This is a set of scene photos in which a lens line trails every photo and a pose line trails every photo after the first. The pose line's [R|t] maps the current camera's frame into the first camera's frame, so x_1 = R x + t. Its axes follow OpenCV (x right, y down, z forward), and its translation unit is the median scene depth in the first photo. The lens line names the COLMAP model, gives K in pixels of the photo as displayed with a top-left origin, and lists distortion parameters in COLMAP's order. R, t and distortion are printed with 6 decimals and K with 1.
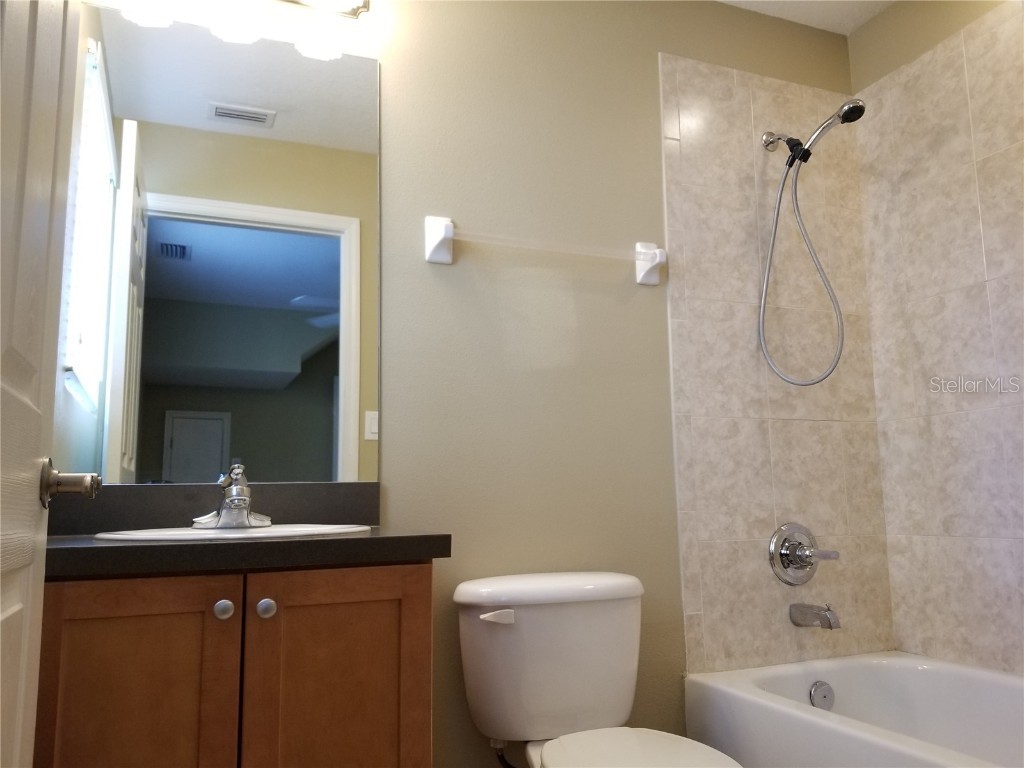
lens RADIAL K [[803.3, 0, 525.5], [0, 803.3, 379.8], [0, 0, 1]] dist [0.083527, -0.144455]
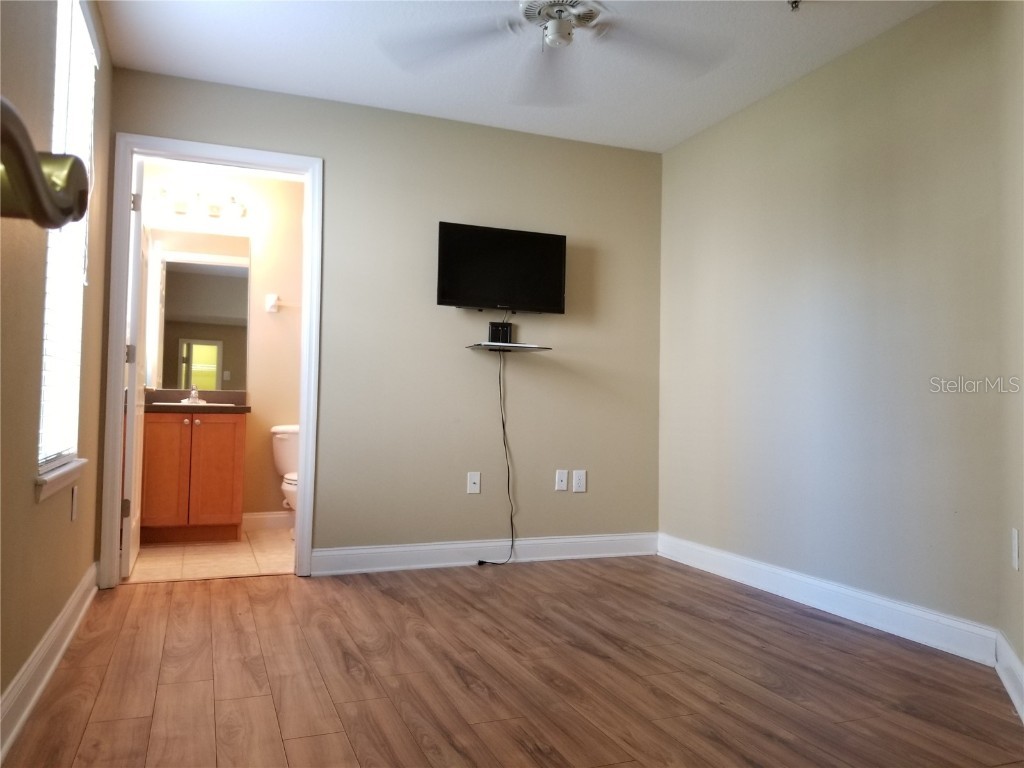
lens RADIAL K [[803.3, 0, 525.5], [0, 803.3, 379.8], [0, 0, 1]] dist [0.083527, -0.144455]
pose [[0.999203, 0.035551, -0.018171, 1.060105], [-0.033361, 0.993462, 0.109184, -0.323182], [0.021934, -0.108491, 0.993855, -2.267953]]
